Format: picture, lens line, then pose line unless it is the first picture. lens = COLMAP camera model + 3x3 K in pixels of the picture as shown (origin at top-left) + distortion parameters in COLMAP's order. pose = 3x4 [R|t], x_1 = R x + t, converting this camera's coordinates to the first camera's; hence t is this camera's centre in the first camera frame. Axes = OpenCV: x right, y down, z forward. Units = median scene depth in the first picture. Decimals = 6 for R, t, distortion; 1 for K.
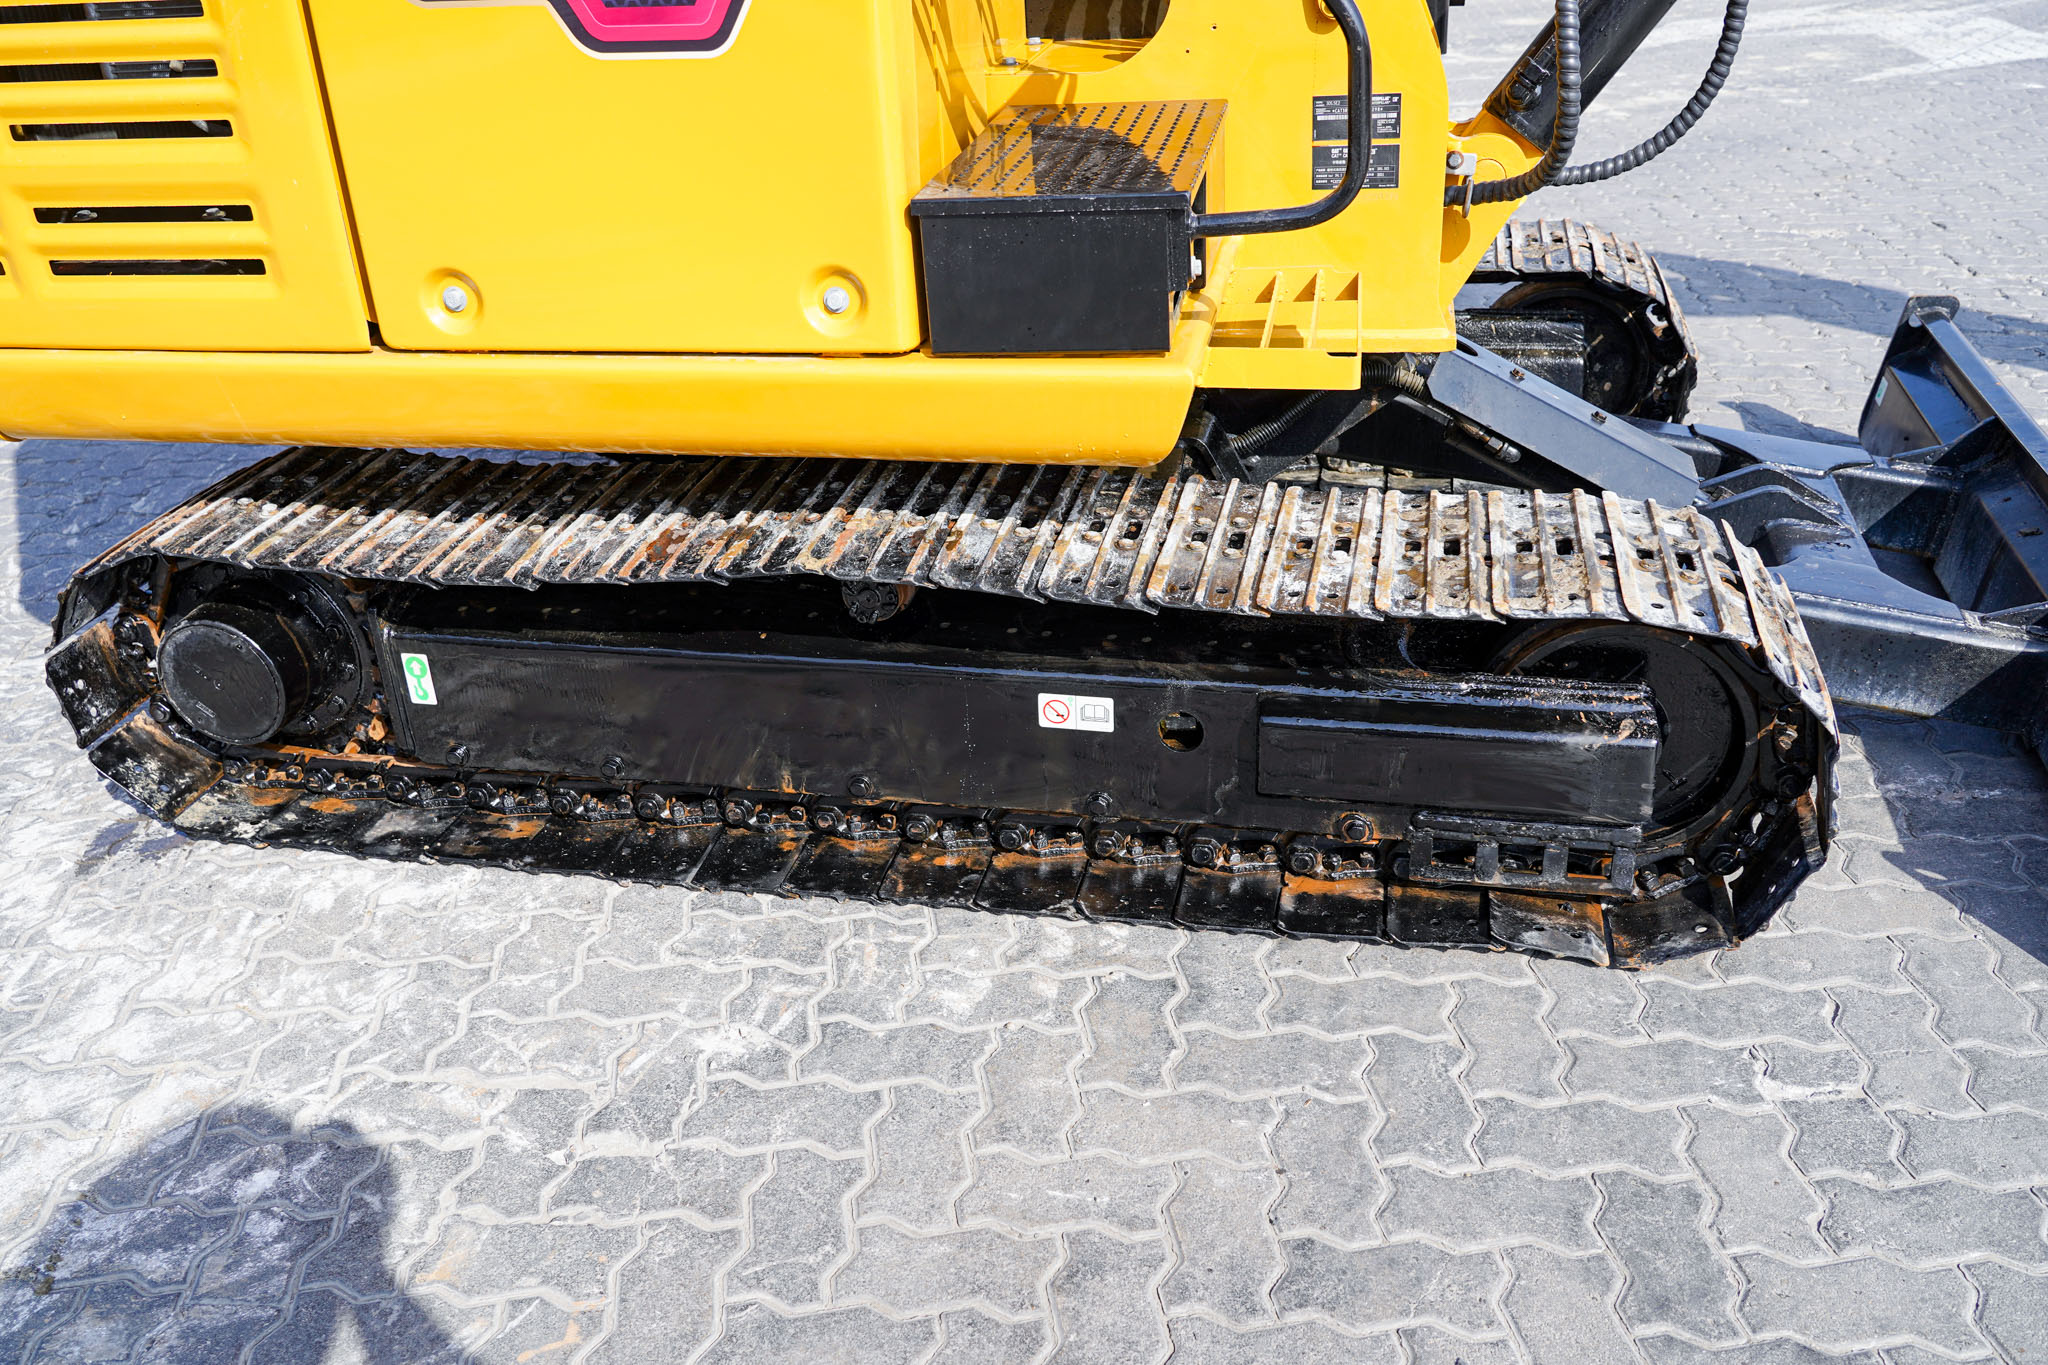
lens RADIAL K [[1782.4, 0, 1024.0], [0, 1782.4, 682.5], [0, 0, 1]] dist [0.008379, -0.001023]
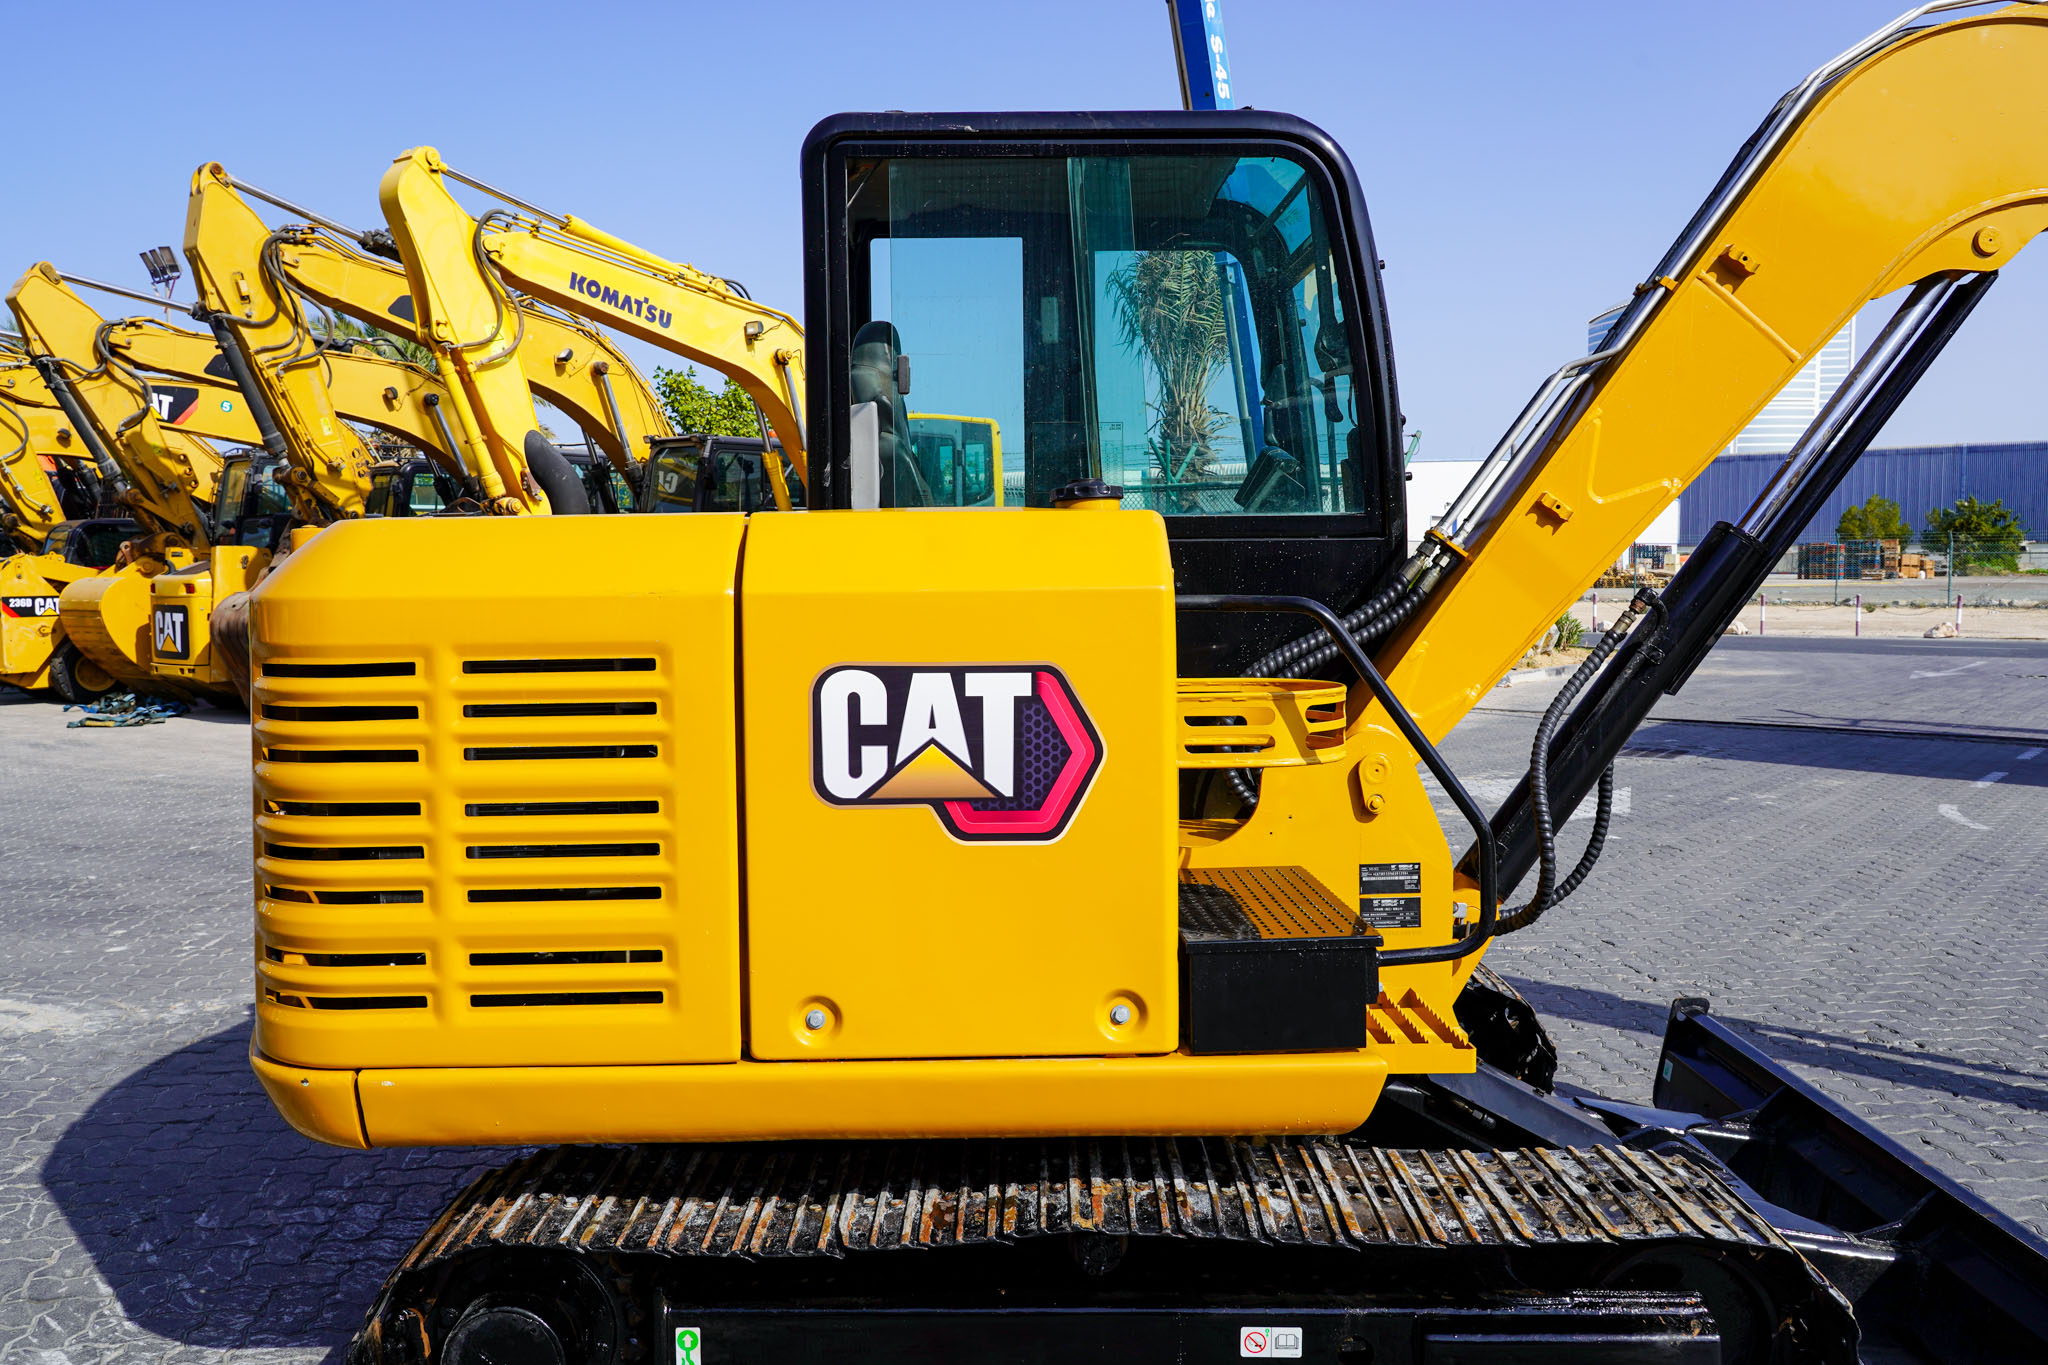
lens RADIAL K [[1644.0, 0, 1019.8], [0, 1644.0, 662.8], [0, 0, 1]] dist [0.009546, 0.008004]
pose [[0.978158, 0.026028, 0.206225, -0.401216], [0.059843, 0.914860, -0.399311, 0.032124], [-0.199060, 0.402930, 0.893321, -0.189179]]
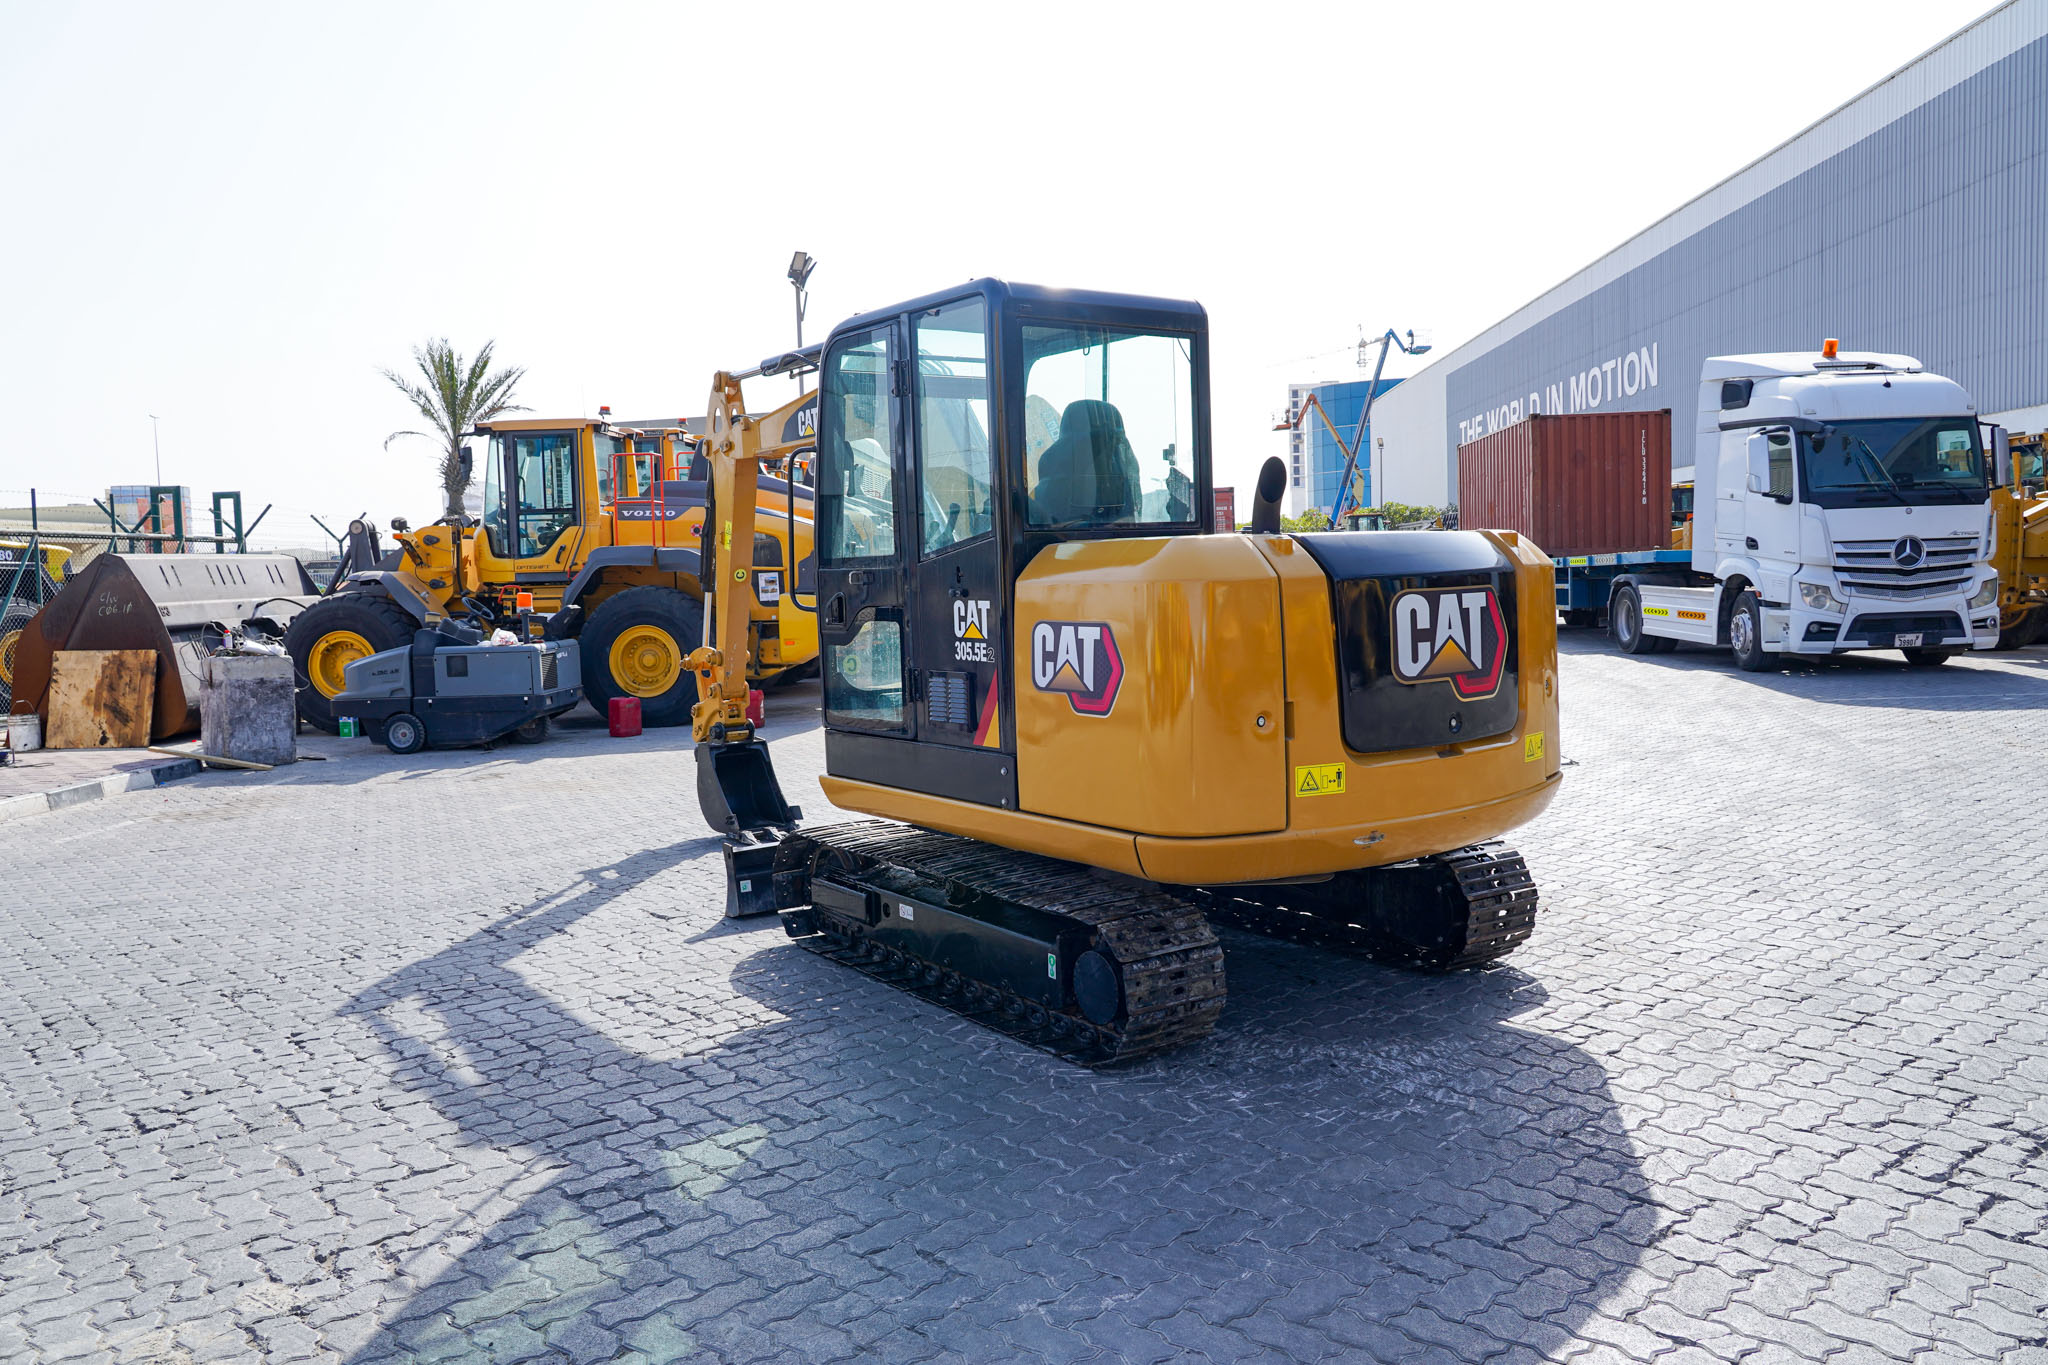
lens RADIAL K [[1488.5, 0, 1021.3], [0, 1488.5, 672.9], [0, 0, 1]] dist [-0.003036, -0.001497]
pose [[-0.730327, 0.020230, 0.682798, -1.636903], [0.370053, 0.851903, 0.370571, -1.495057], [-0.574181, 0.523309, -0.629654, 2.895842]]
